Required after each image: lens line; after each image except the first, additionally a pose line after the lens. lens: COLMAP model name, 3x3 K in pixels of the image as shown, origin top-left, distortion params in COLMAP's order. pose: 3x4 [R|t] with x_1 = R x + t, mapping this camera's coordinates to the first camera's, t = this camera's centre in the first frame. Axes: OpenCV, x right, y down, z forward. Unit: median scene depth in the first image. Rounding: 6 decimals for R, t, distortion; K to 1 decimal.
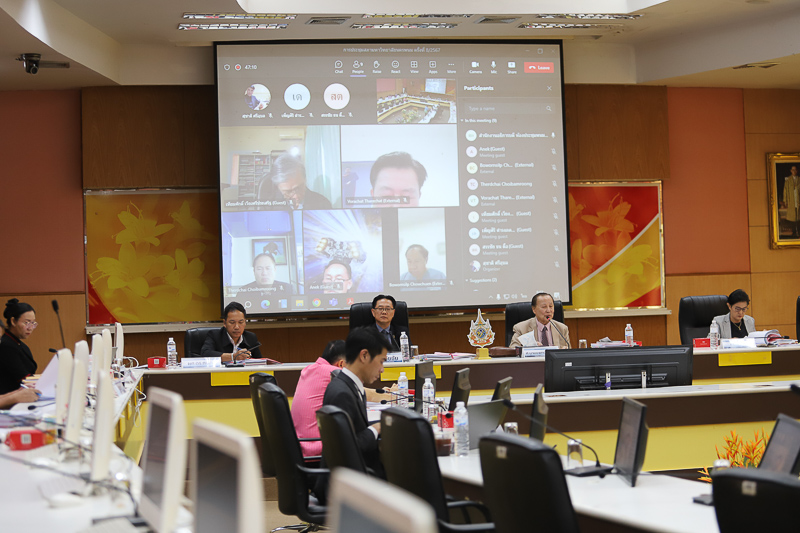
lens RADIAL K [[1632.8, 0, 396.1], [0, 1632.8, 264.8], [0, 0, 1]] dist [-0.323739, 0.000000]
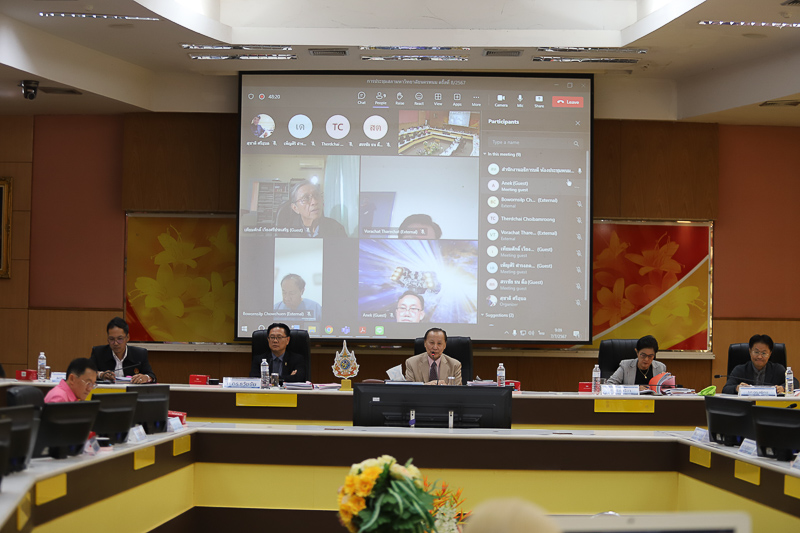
lens RADIAL K [[1632.8, 0, 403.5], [0, 1632.8, 272.2], [0, 0, 1]] dist [-0.323739, 0.000000]
pose [[0.976598, 0.038643, -0.211574, 0.256420], [-0.041596, 0.999089, -0.009522, -0.005942], [0.211013, 0.018100, 0.977316, 0.021231]]
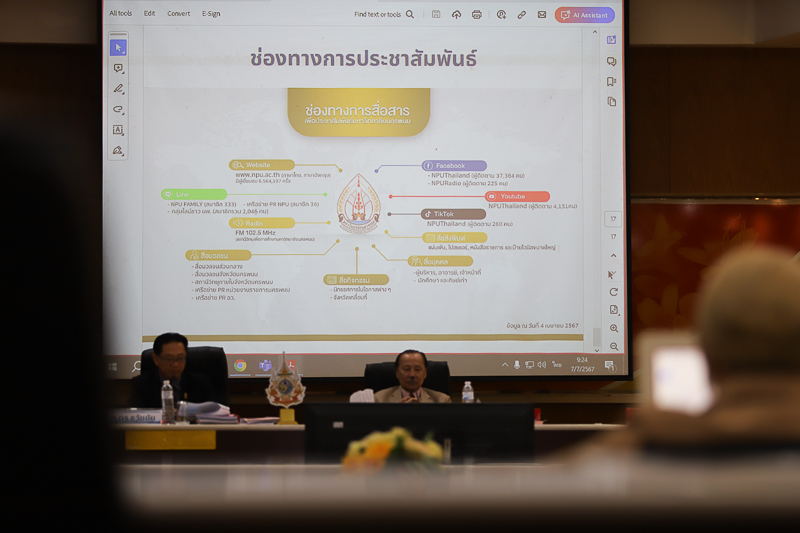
lens RADIAL K [[2563.2, 0, 401.9], [0, 2563.2, 273.5], [0, 0, 1]] dist [0.078693, 0.000000]
pose [[0.984388, 0.015979, -0.175284, 0.249537], [-0.023013, 0.999006, -0.038171, 0.029623], [0.174500, 0.041609, 0.983778, -0.050007]]
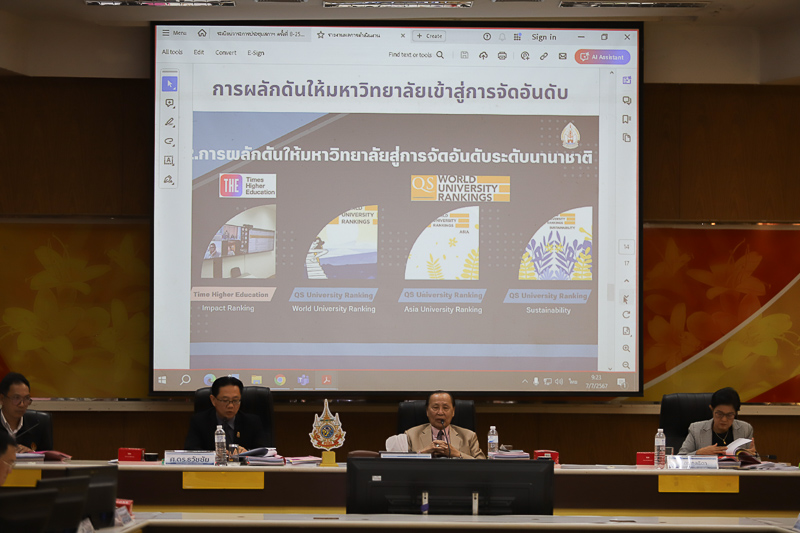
lens RADIAL K [[2481.6, 0, 411.5], [0, 2481.6, 275.6], [0, 0, 1]] dist [0.000337, 0.000000]
pose [[0.983533, 0.030655, -0.178109, 0.253213], [-0.032972, 0.999406, -0.010059, -0.017380], [0.177695, 0.015766, 0.983959, -0.110789]]
